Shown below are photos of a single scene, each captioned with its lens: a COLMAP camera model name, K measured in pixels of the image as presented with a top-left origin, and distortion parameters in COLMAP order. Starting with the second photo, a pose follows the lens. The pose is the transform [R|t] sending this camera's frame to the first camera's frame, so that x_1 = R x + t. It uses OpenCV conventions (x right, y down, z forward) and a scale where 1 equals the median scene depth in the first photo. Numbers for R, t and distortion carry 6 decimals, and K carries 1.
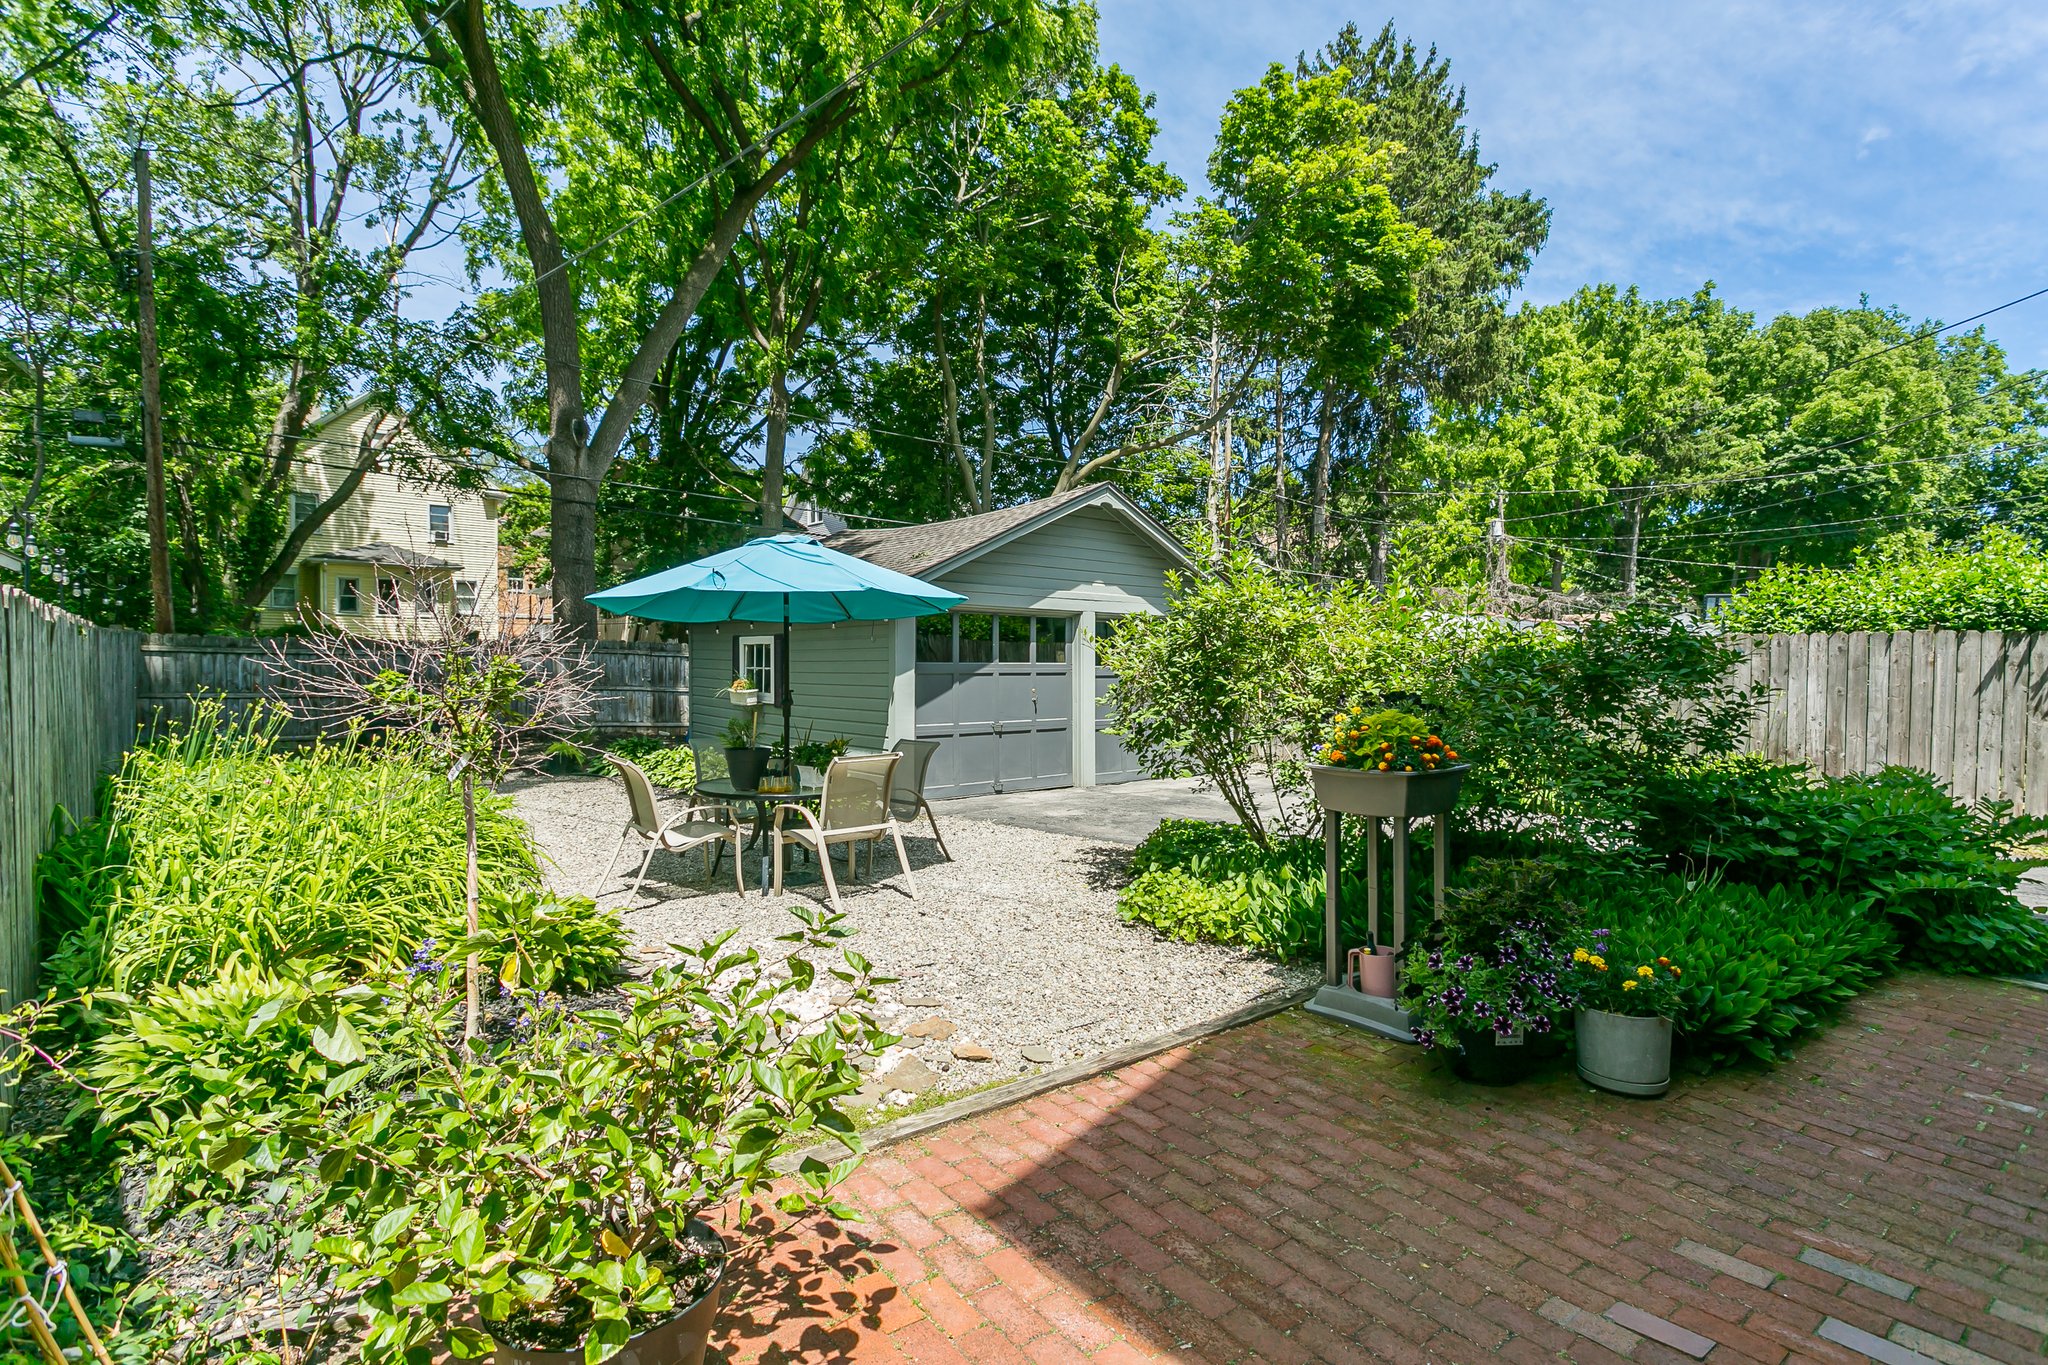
lens RADIAL K [[989.2, 0, 1025.0], [0, 989.2, 682.5], [0, 0, 1]] dist [0.020720, -0.004076]
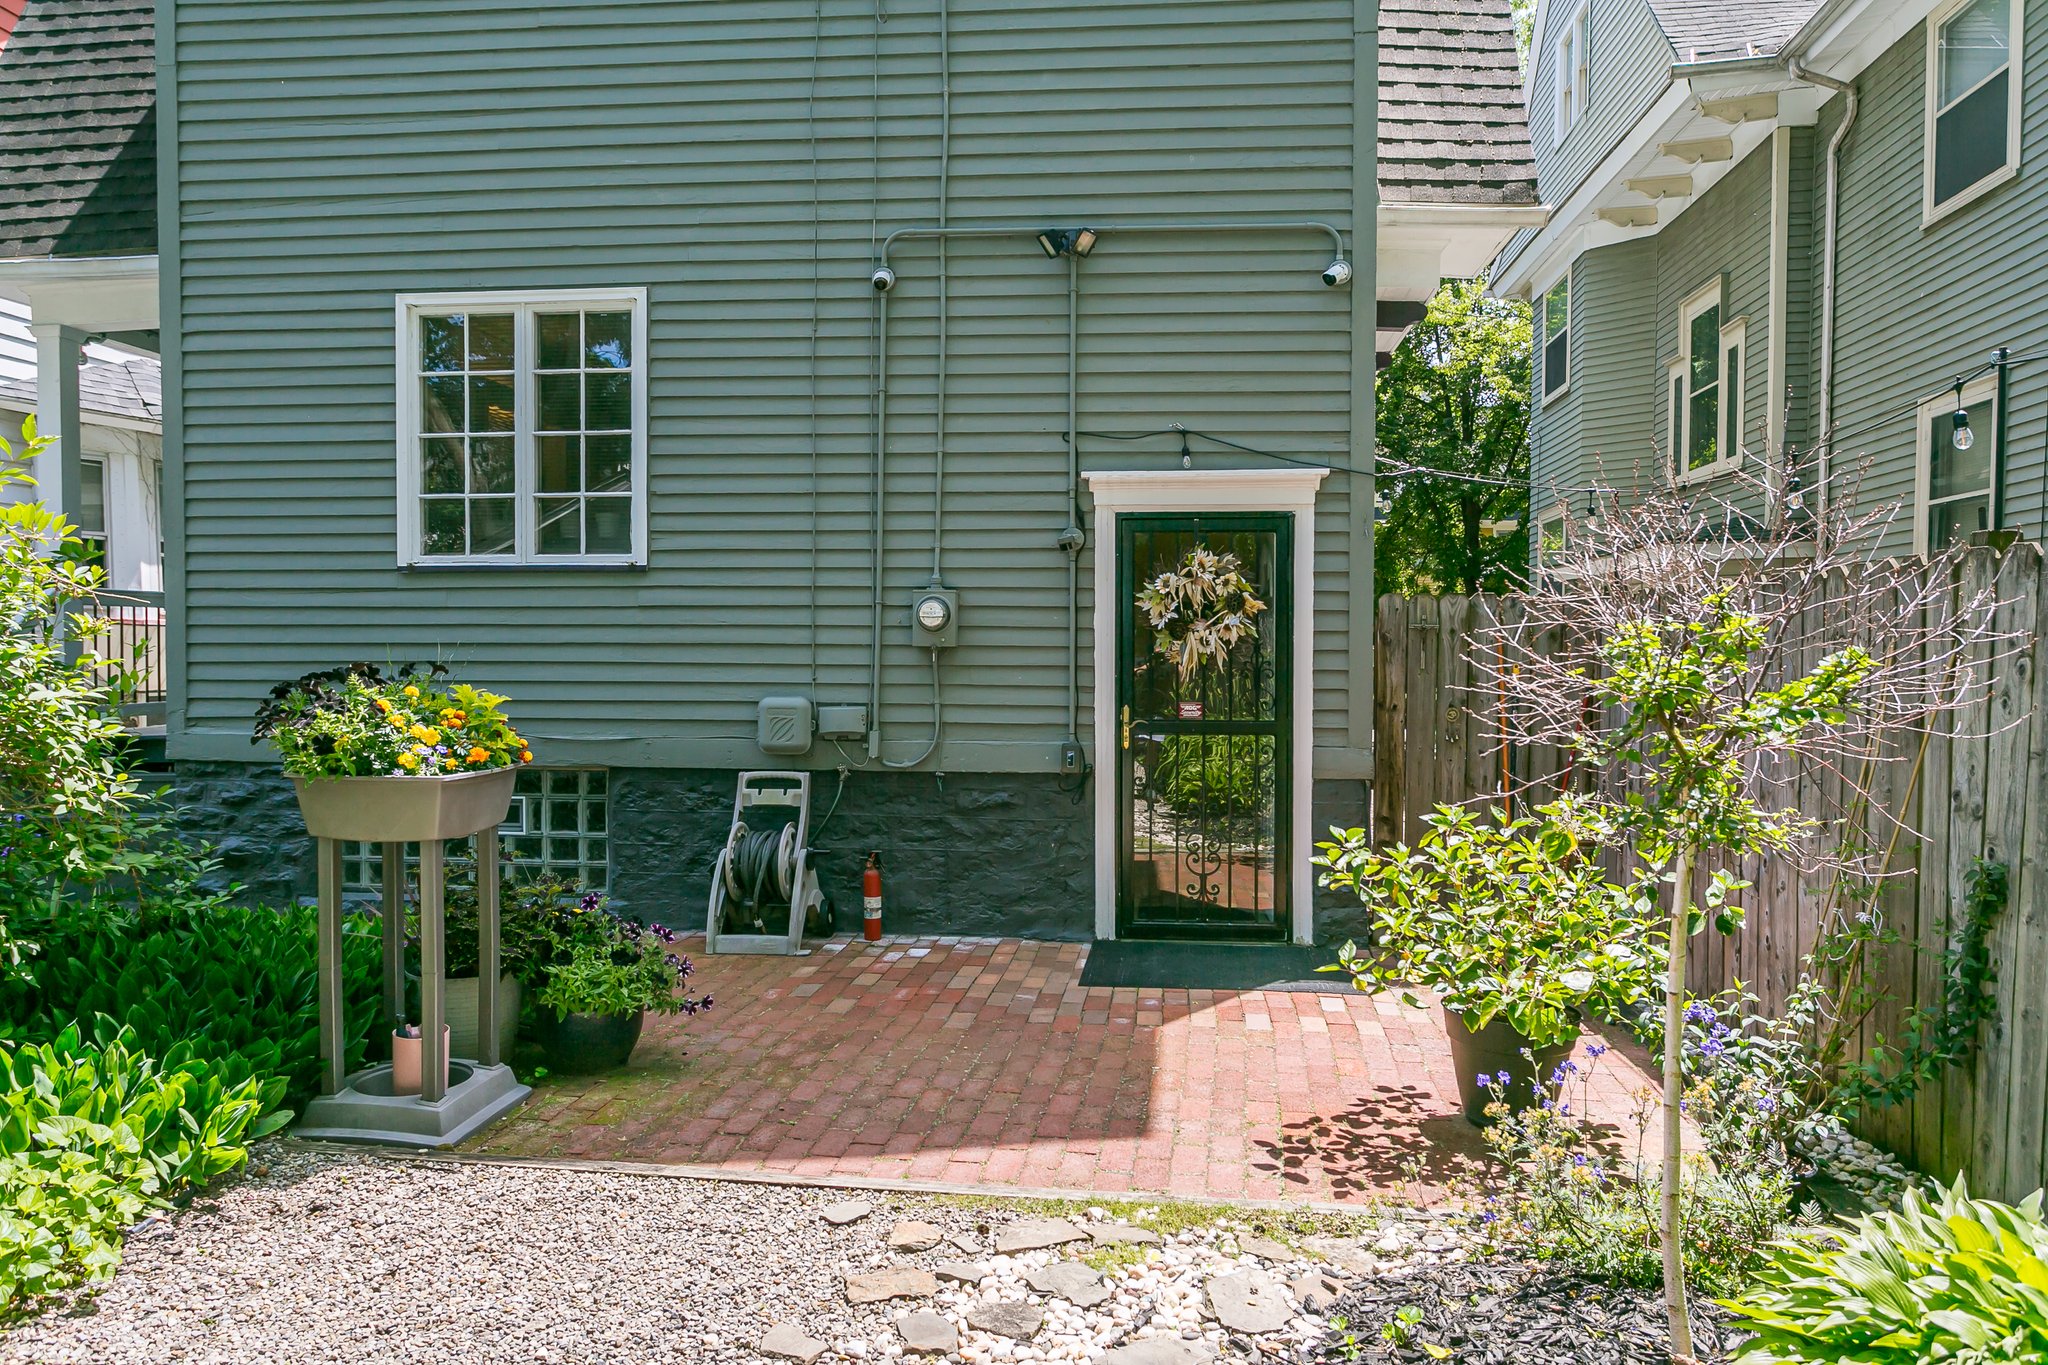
lens RADIAL K [[1438.9, 0, 1015.1], [0, 1438.9, 689.2], [0, 0, 1]] dist [0.011169, 0.001051]
pose [[-0.694413, -0.031752, 0.718875, -1.128734], [0.001069, 0.998979, 0.045156, -0.034299], [-0.719576, 0.032125, -0.693671, 2.355789]]
